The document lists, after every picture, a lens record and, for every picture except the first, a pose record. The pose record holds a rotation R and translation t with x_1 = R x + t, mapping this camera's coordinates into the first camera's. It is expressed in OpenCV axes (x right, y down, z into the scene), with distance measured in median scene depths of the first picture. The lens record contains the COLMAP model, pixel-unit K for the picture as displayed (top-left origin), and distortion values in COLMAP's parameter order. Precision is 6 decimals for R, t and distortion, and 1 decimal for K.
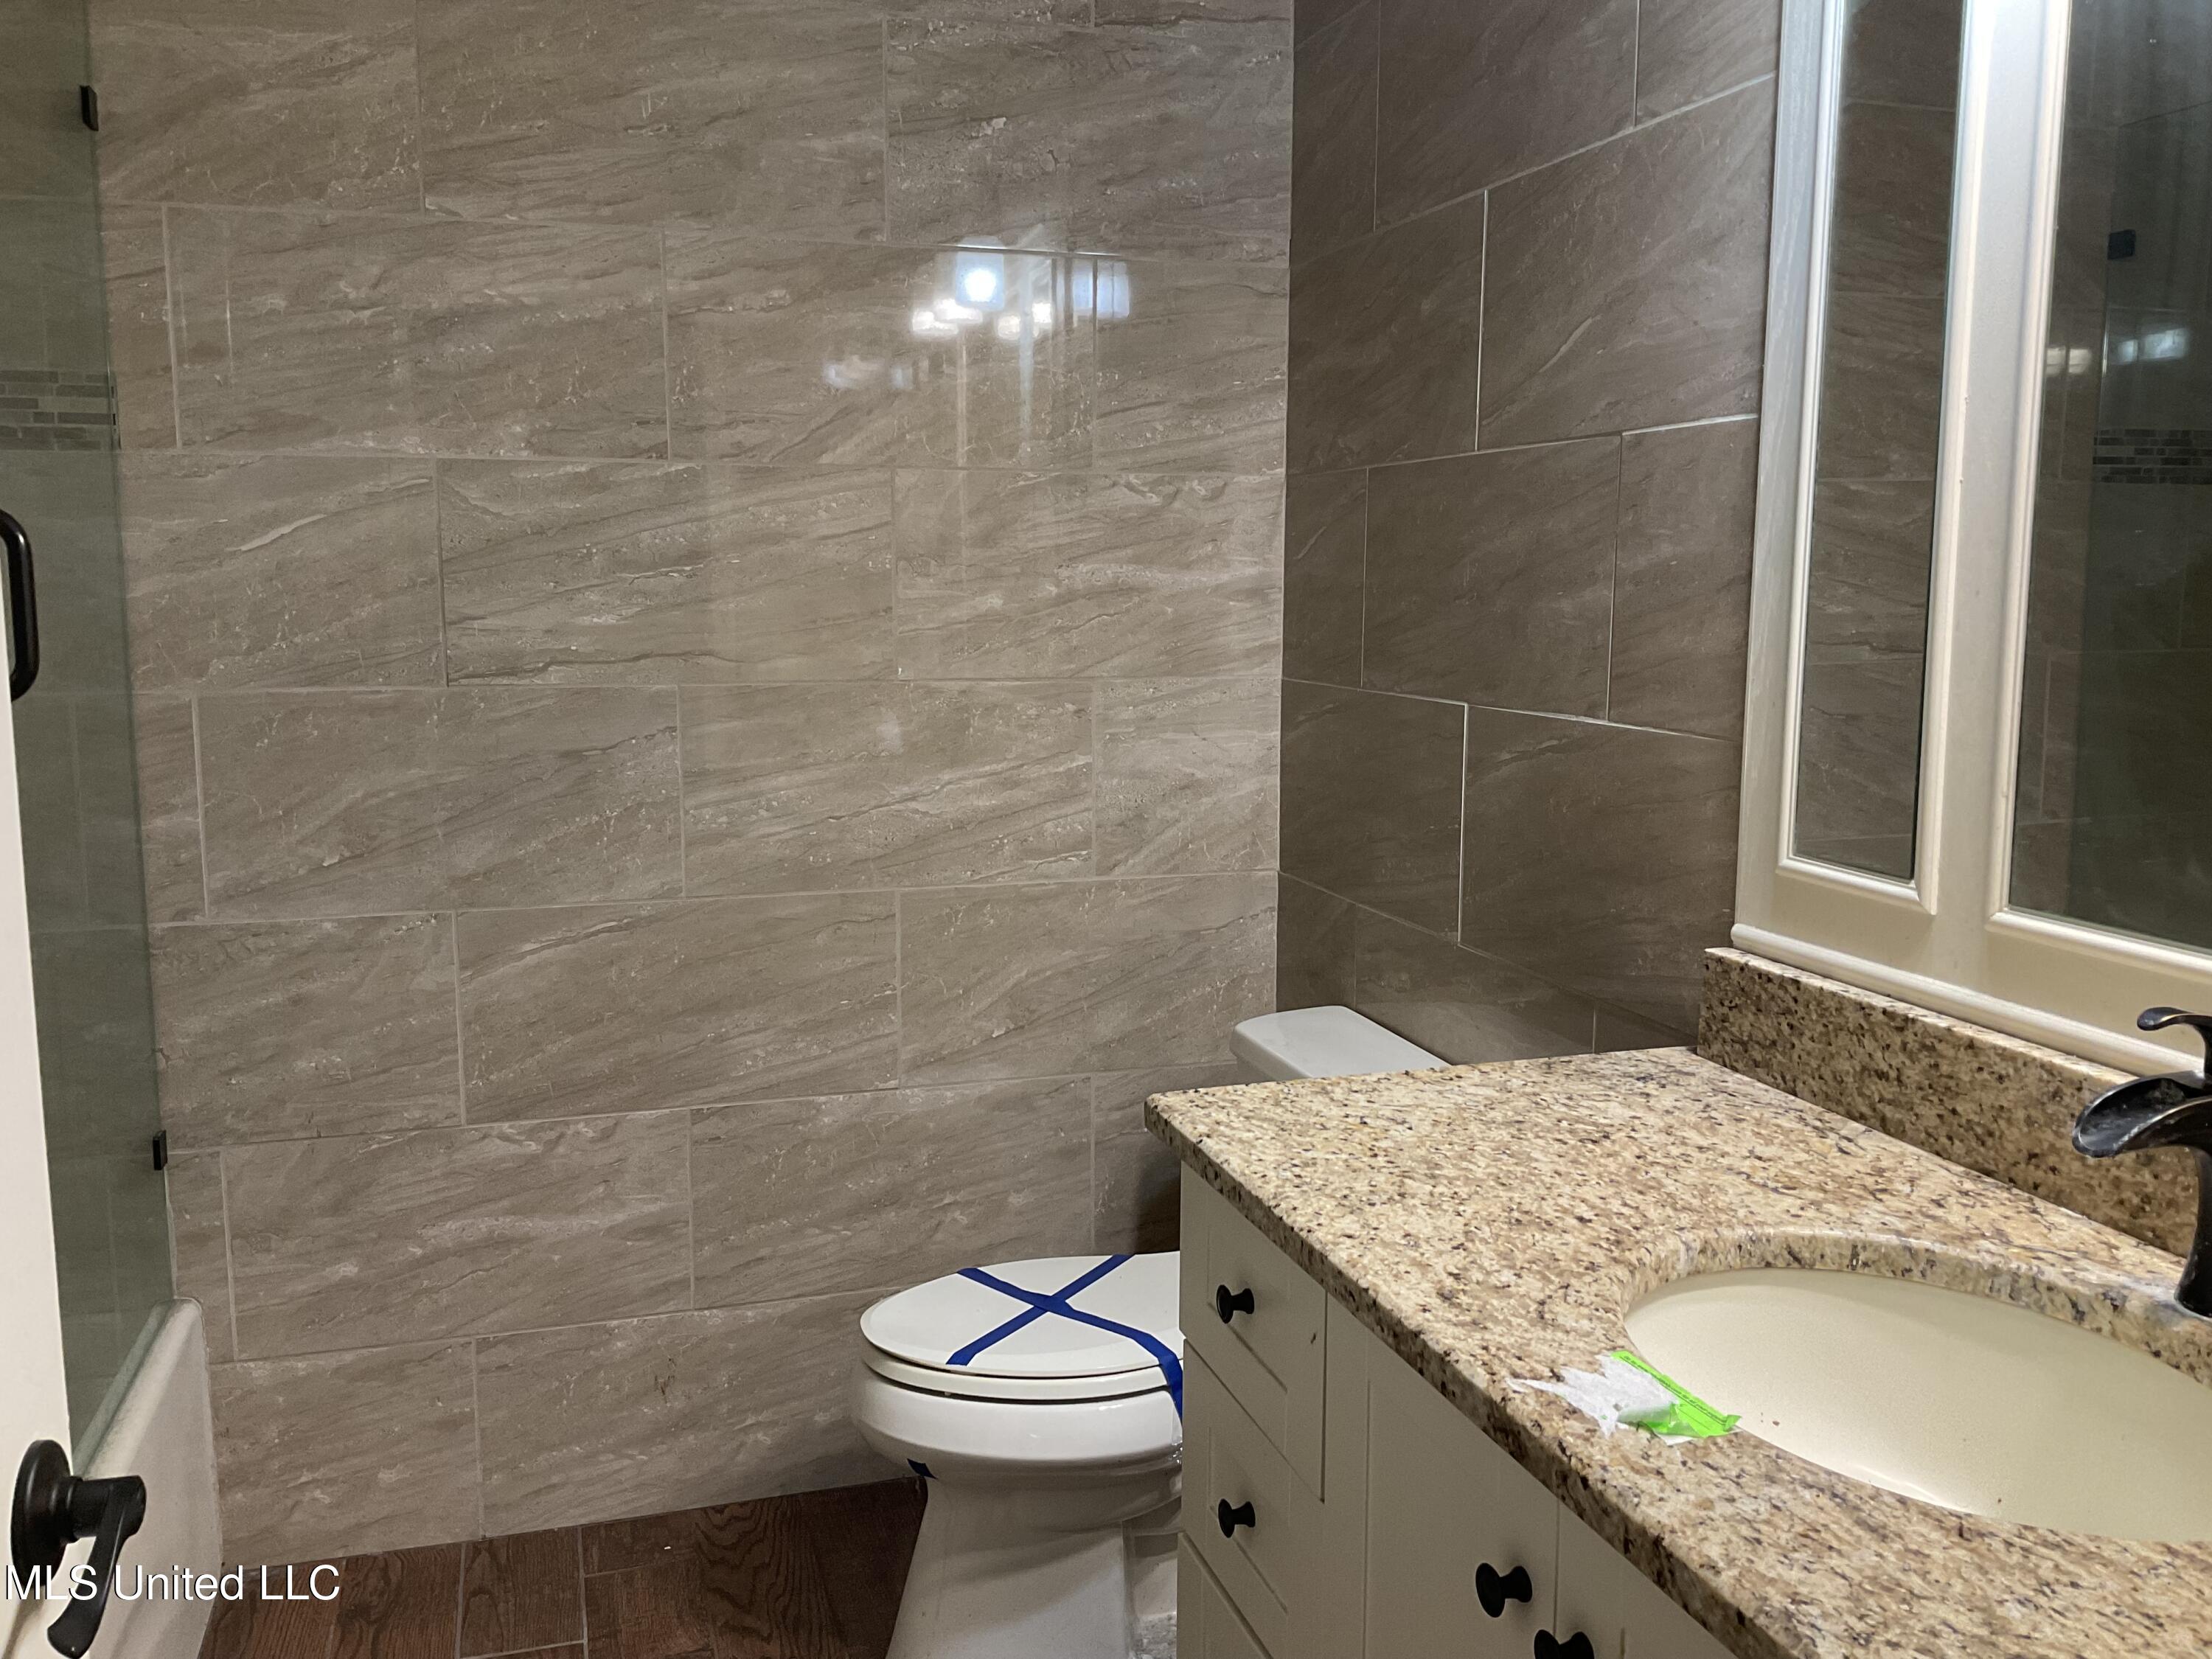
lens RADIAL K [[1829.0, 0, 1106.0], [0, 1829.0, 829.5], [0, 0, 1]] dist [0.120348, -0.242614]
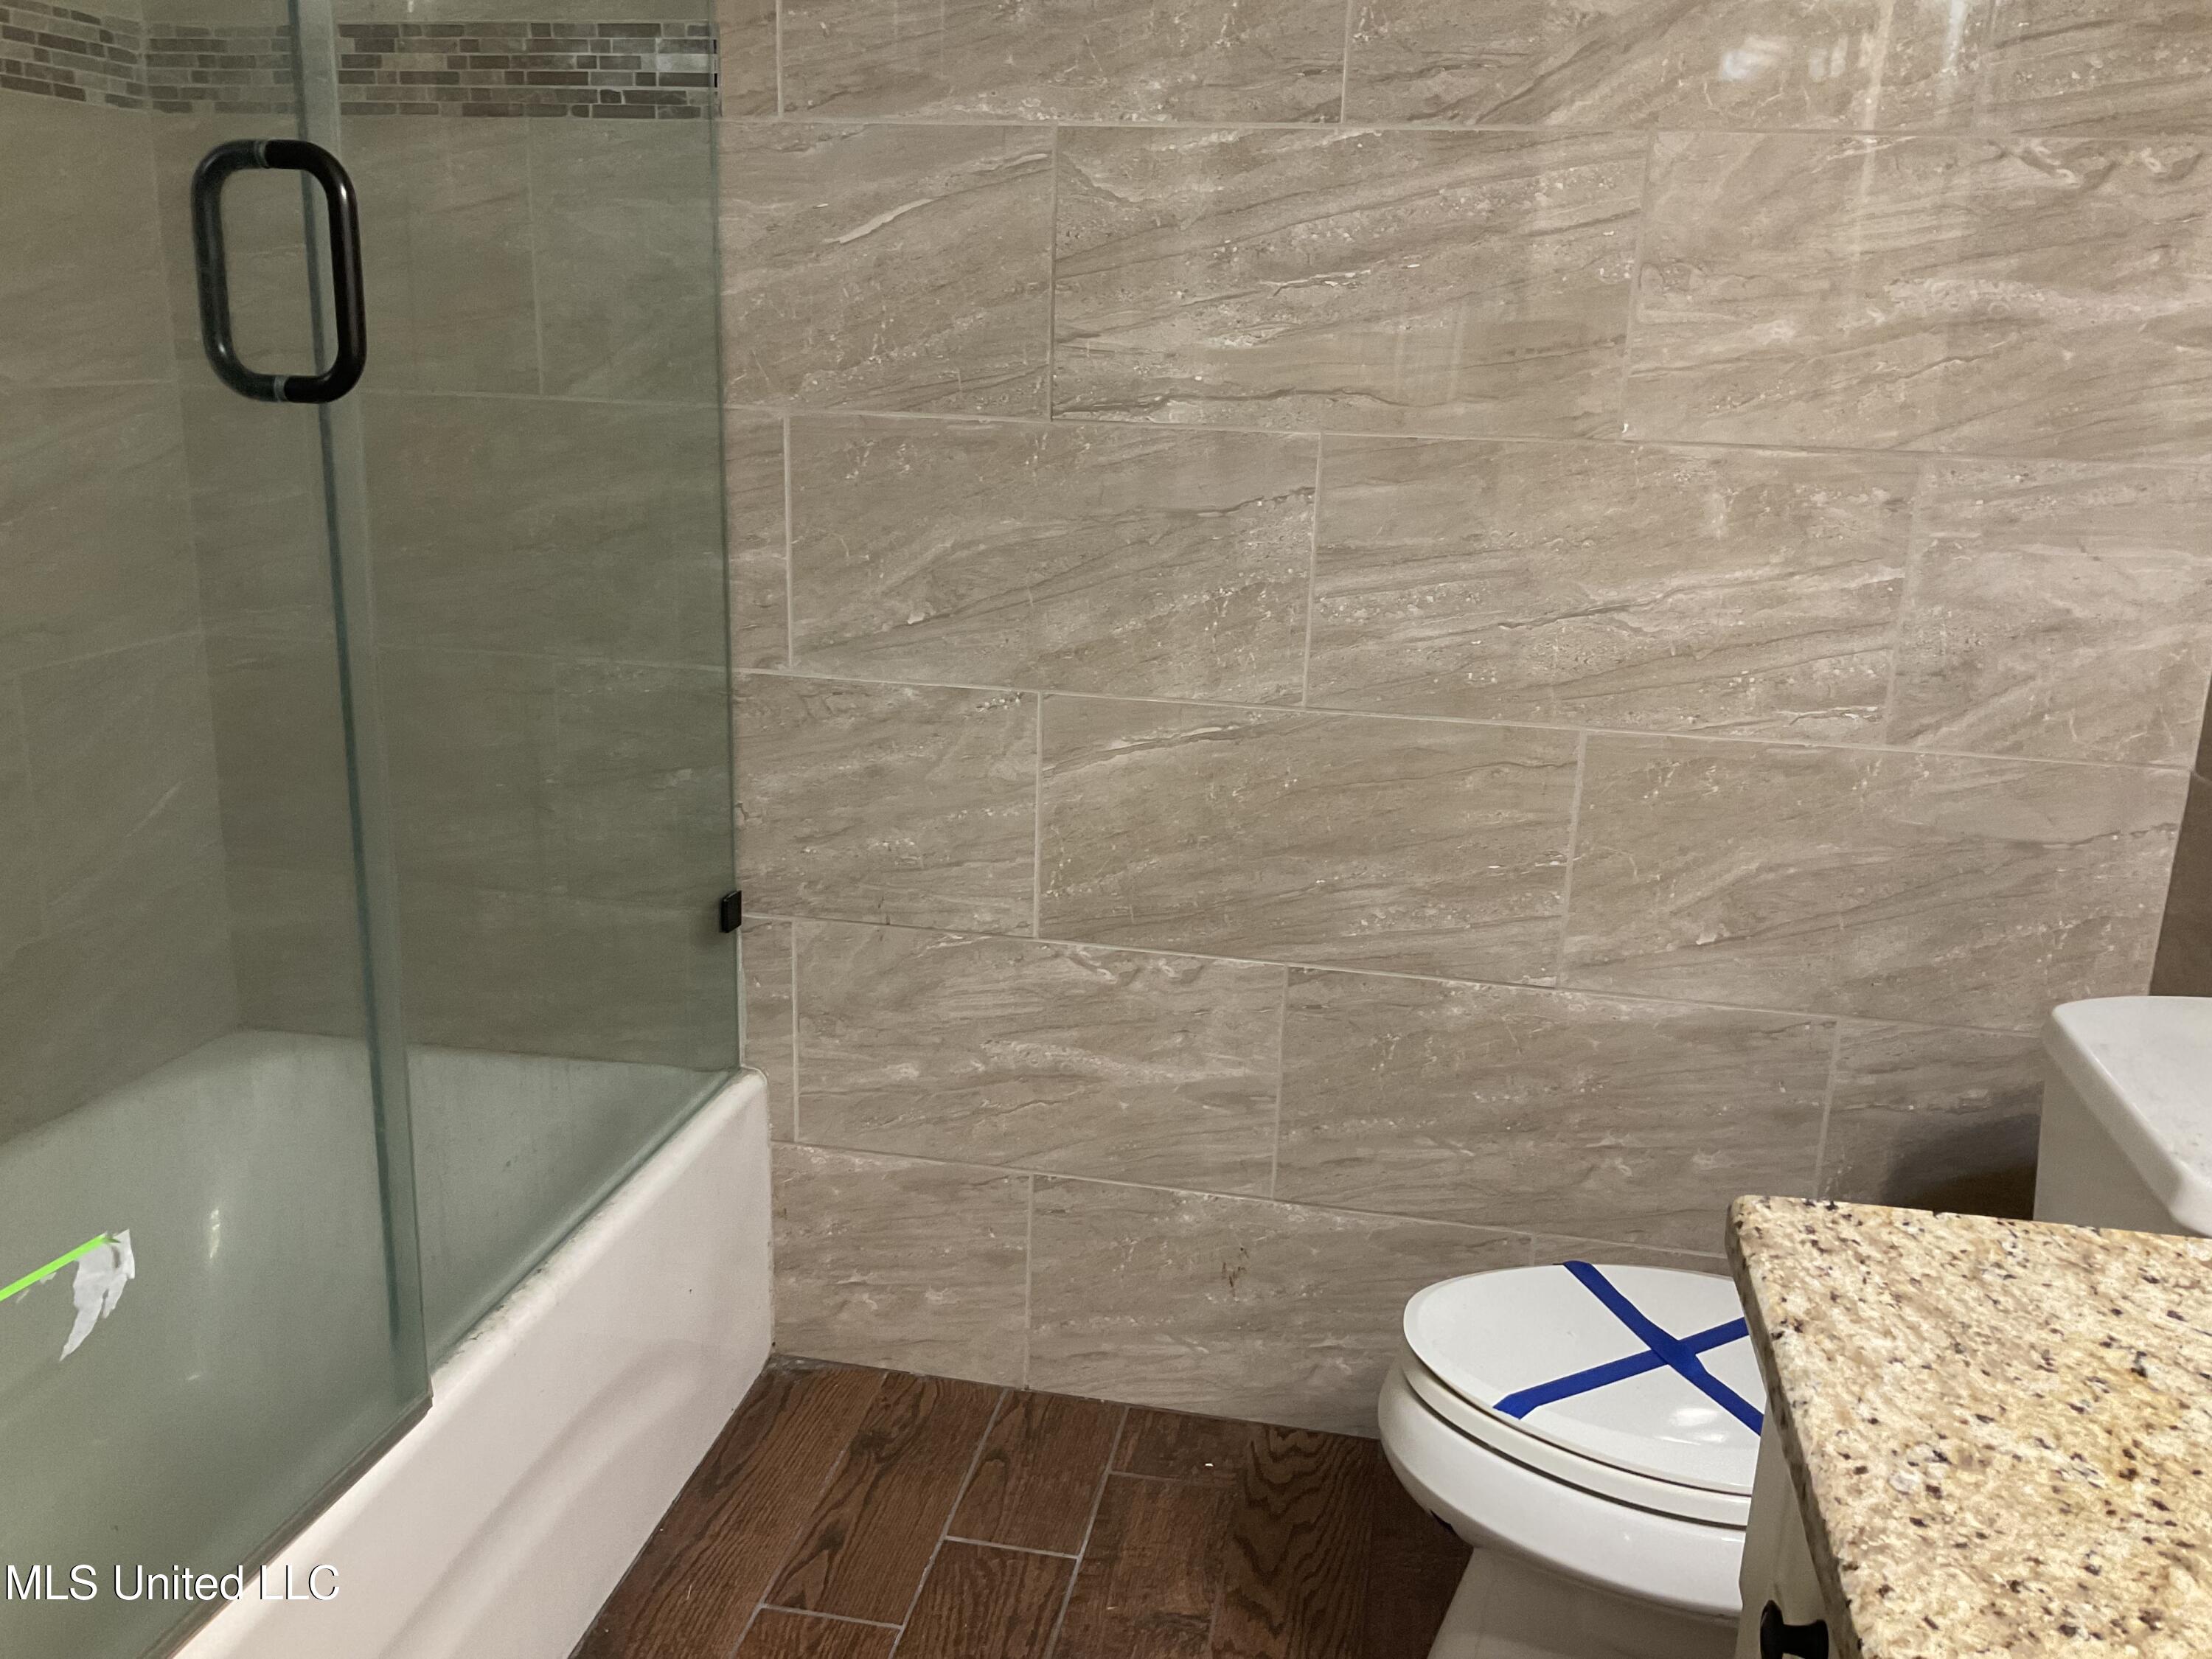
lens RADIAL K [[1829.0, 0, 1106.0], [0, 1829.0, 829.5], [0, 0, 1]] dist [0.120348, -0.242614]
pose [[0.881048, 0.152359, -0.447818, 0.058120], [-0.093411, 0.984105, 0.151038, -0.022923], [0.463712, -0.091240, 0.881275, 0.262832]]
